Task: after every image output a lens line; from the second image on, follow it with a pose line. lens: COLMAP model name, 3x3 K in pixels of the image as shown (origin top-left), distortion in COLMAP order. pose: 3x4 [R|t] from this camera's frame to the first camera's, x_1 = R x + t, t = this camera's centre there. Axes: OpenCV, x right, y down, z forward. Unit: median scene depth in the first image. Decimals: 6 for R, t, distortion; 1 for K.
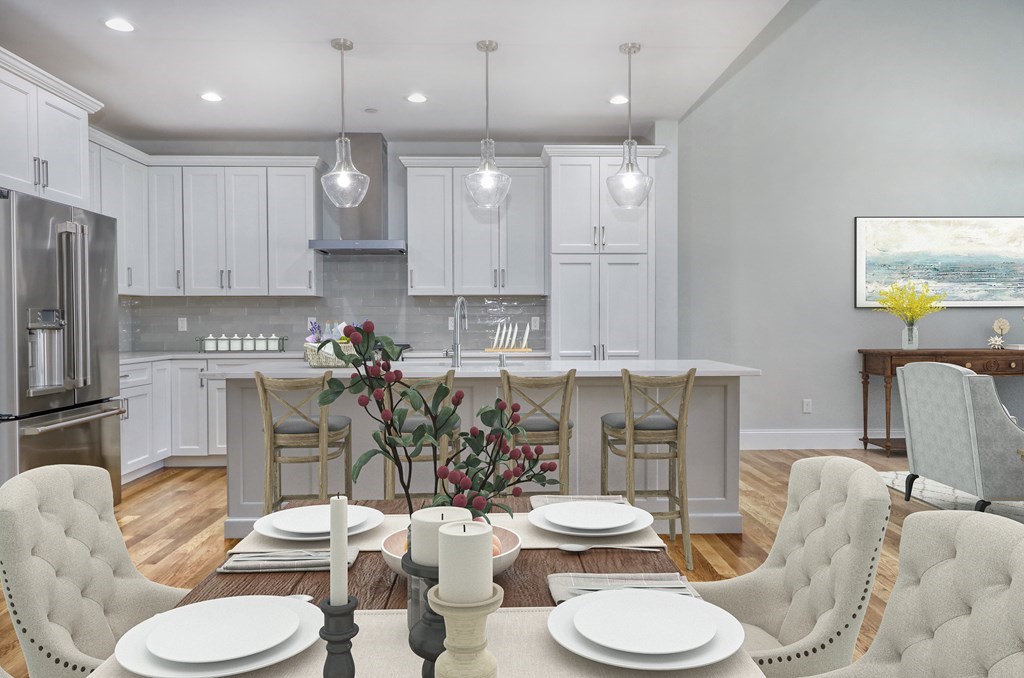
lens RADIAL K [[682.9, 0, 513.0], [0, 682.9, 332.5], [0, 0, 1]] dist [-0.024993, 0.005219]
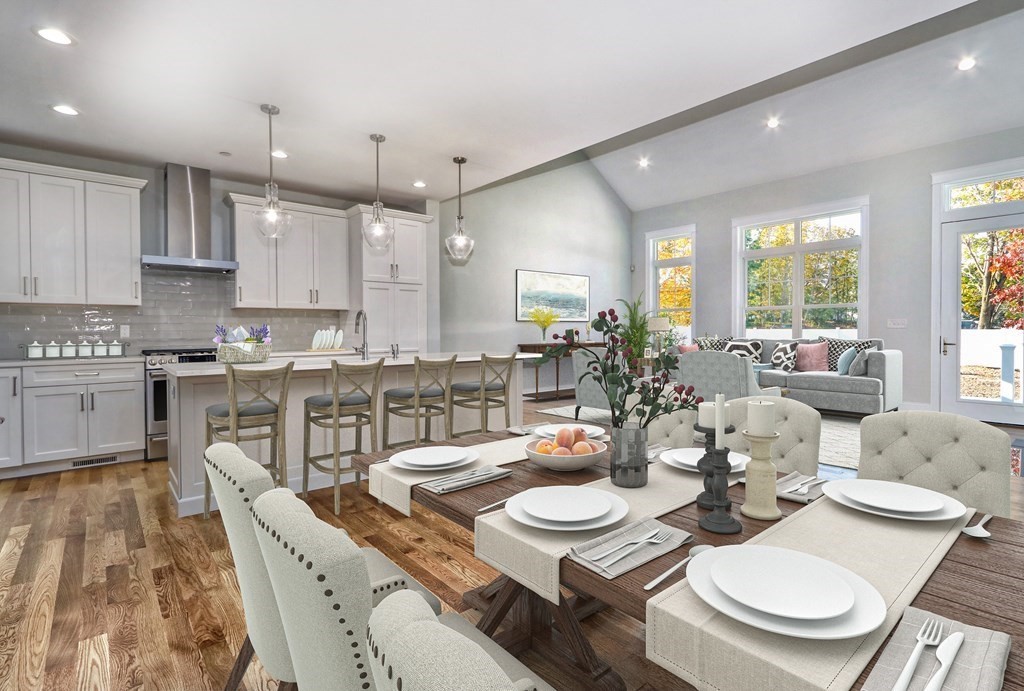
lens RADIAL K [[496.2, 0, 511.4], [0, 496.2, 340.3], [0, 0, 1]] dist [-0.000625, -0.001075]
pose [[0.787110, -0.014461, 0.616644, -0.336258], [0.009289, 0.999890, 0.011592, -0.001032], [-0.616743, -0.003396, 0.787157, -0.006070]]
